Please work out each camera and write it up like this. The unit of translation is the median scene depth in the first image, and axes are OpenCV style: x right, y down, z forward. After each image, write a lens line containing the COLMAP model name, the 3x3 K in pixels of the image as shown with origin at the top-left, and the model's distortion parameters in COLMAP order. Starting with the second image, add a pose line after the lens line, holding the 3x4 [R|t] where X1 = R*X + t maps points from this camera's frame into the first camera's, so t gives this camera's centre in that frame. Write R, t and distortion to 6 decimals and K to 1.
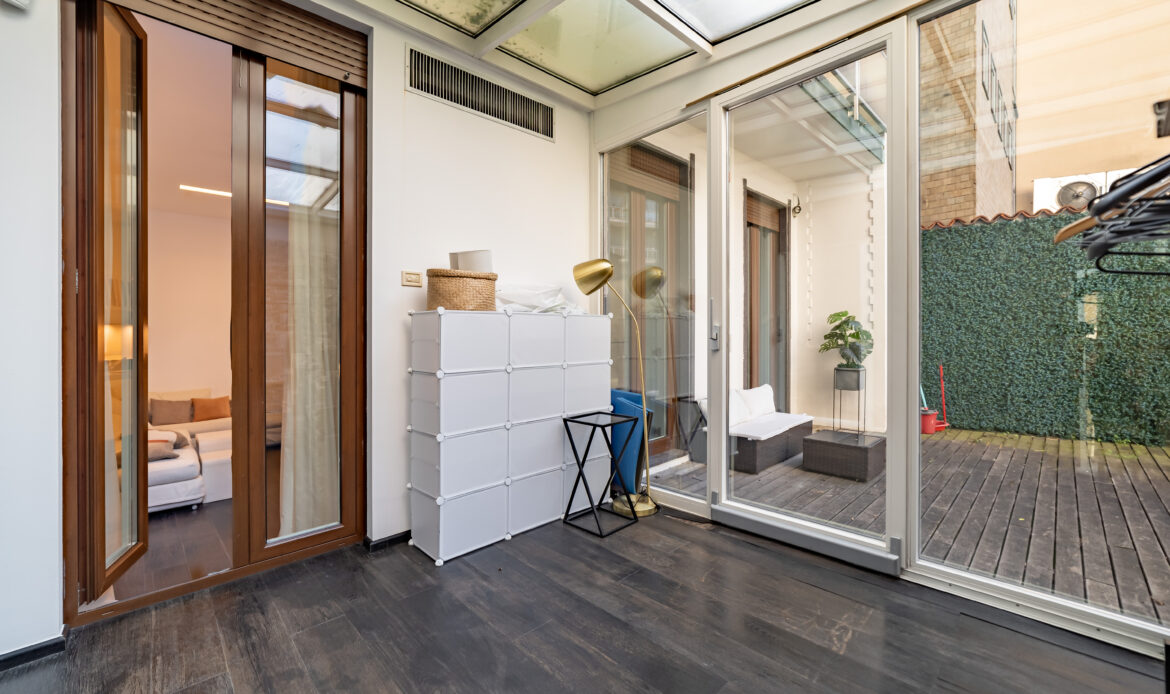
lens RADIAL K [[462.7, 0, 566.4], [0, 462.7, 335.7], [0, 0, 1]] dist [-0.001760, 0.000164]
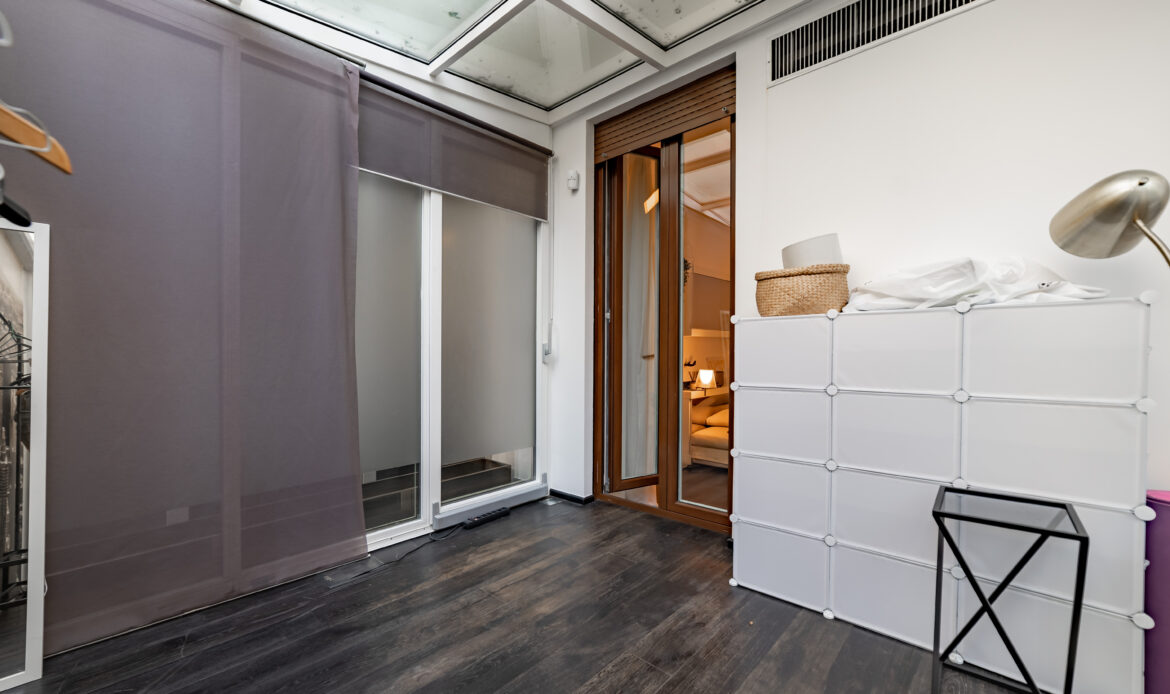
lens RADIAL K [[468.7, 0, 590.8], [0, 468.7, 340.1], [0, 0, 1]] dist [-0.000321, -0.000079]
pose [[0.091937, -0.005605, -0.995749, 0.658590], [0.014466, 0.999886, -0.004293, -0.012862], [0.995660, -0.014009, 0.092008, 0.610062]]
